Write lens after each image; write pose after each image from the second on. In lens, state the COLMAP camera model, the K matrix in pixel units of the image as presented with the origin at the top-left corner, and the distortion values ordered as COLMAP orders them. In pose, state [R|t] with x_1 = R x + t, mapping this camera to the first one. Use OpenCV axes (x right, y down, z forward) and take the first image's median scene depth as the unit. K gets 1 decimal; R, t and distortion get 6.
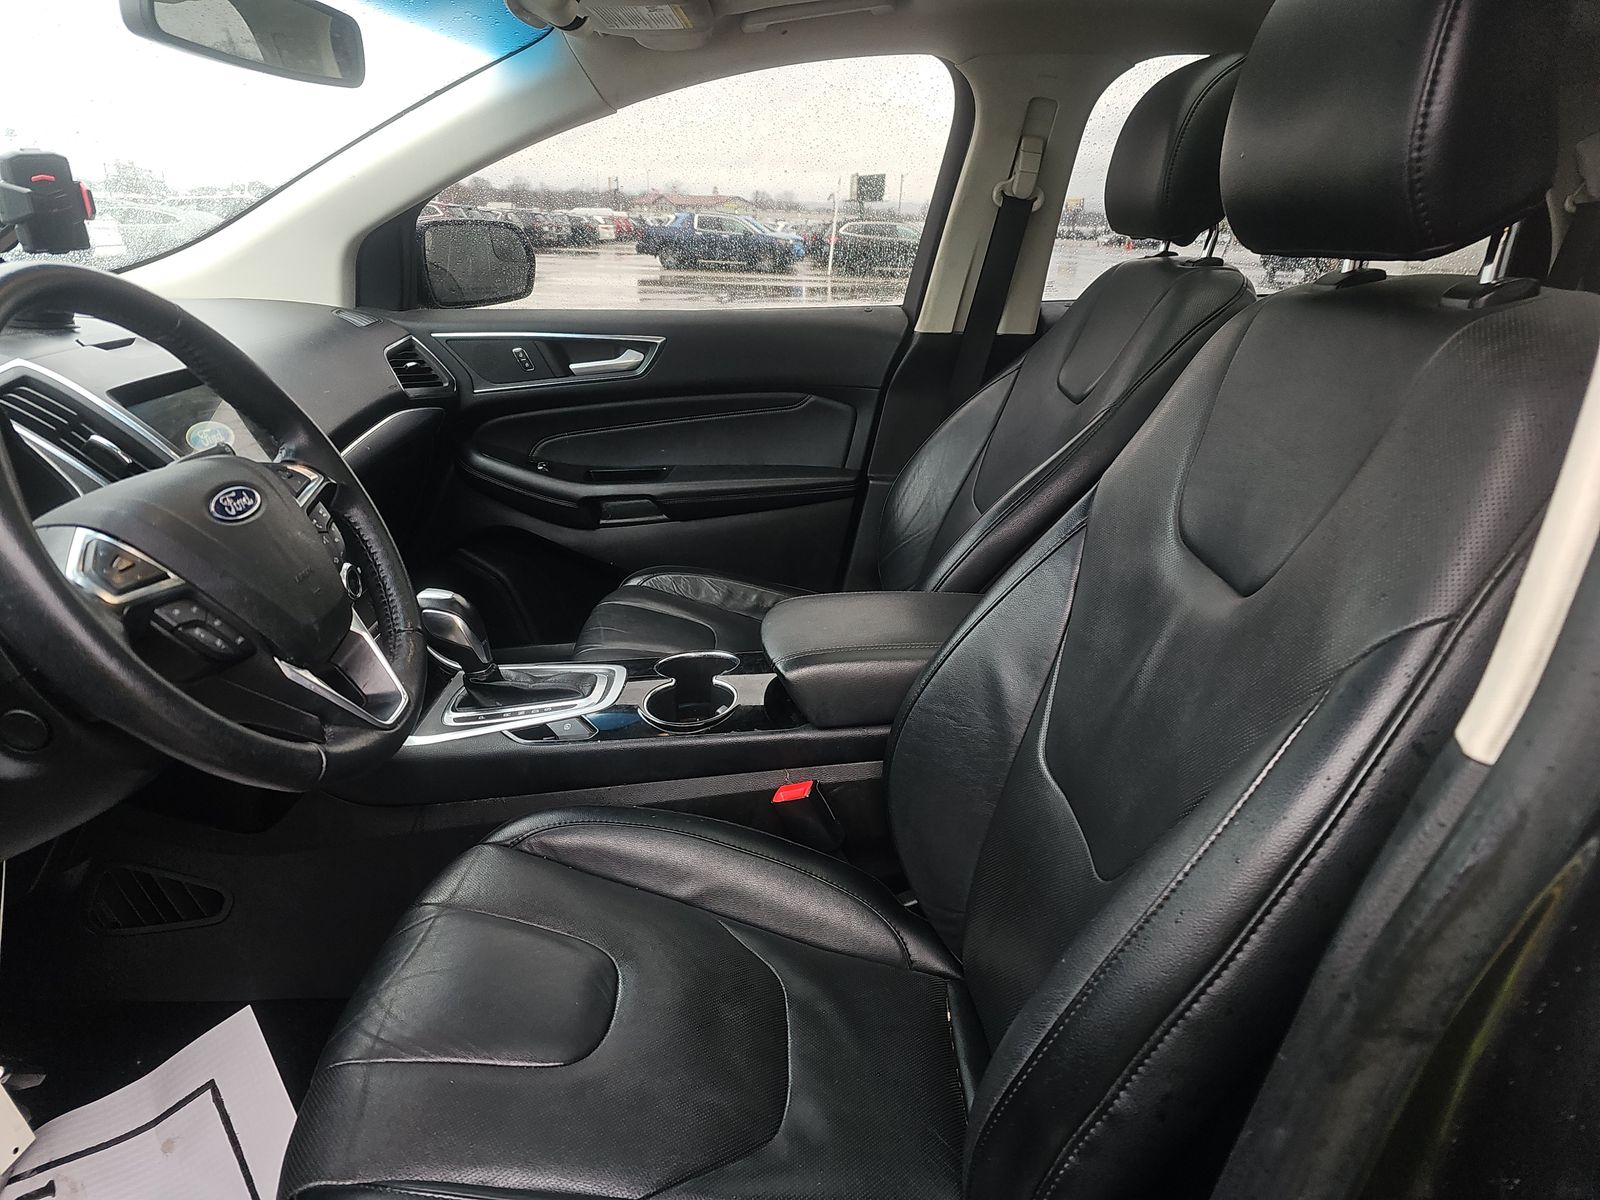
lens RADIAL K [[1067.6, 0, 798.7], [0, 1067.6, 563.9], [0, 0, 1]] dist [-0.028987, 0.000694]
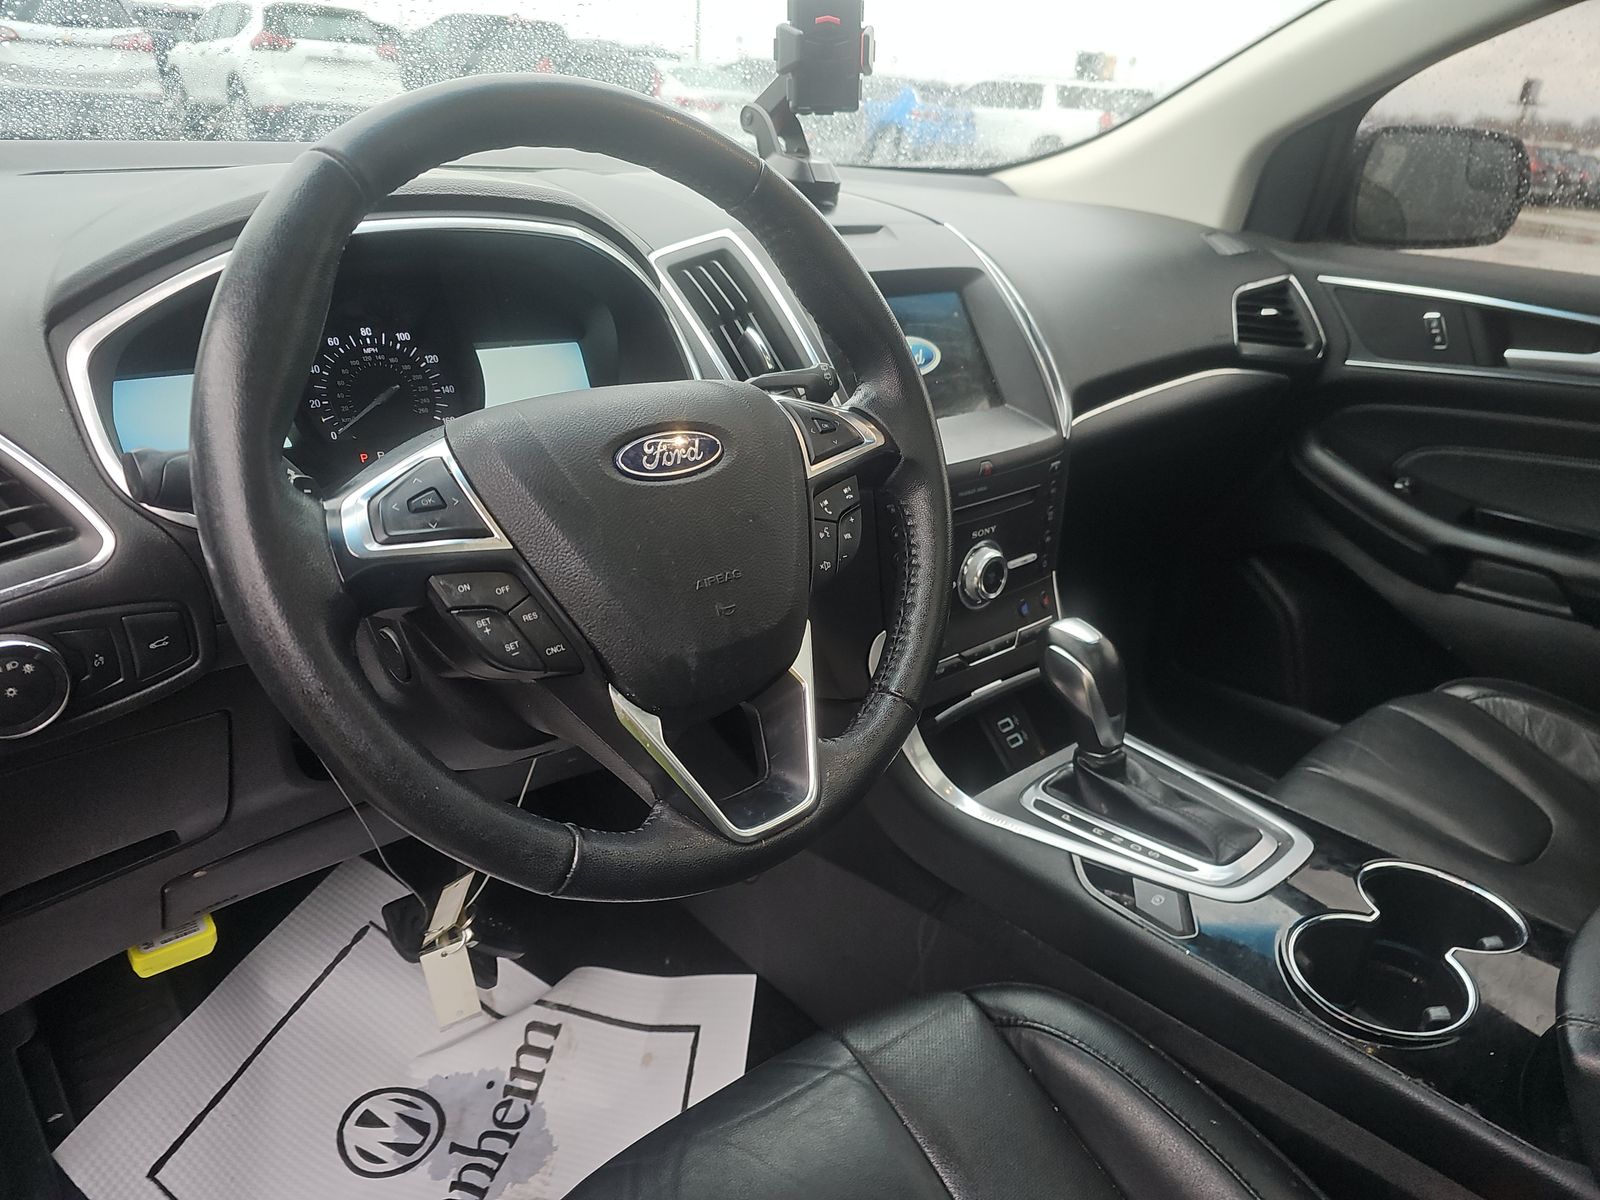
lens RADIAL K [[1054.0, 0, 800.0], [0, 1054.0, 600.0], [0, 0, 1]] dist [0.004315, -0.001324]
pose [[0.639918, 0.339611, -0.689326, 0.015307], [-0.278019, 0.938593, 0.204326, -0.057441], [0.716387, 0.060893, 0.695040, 0.253454]]
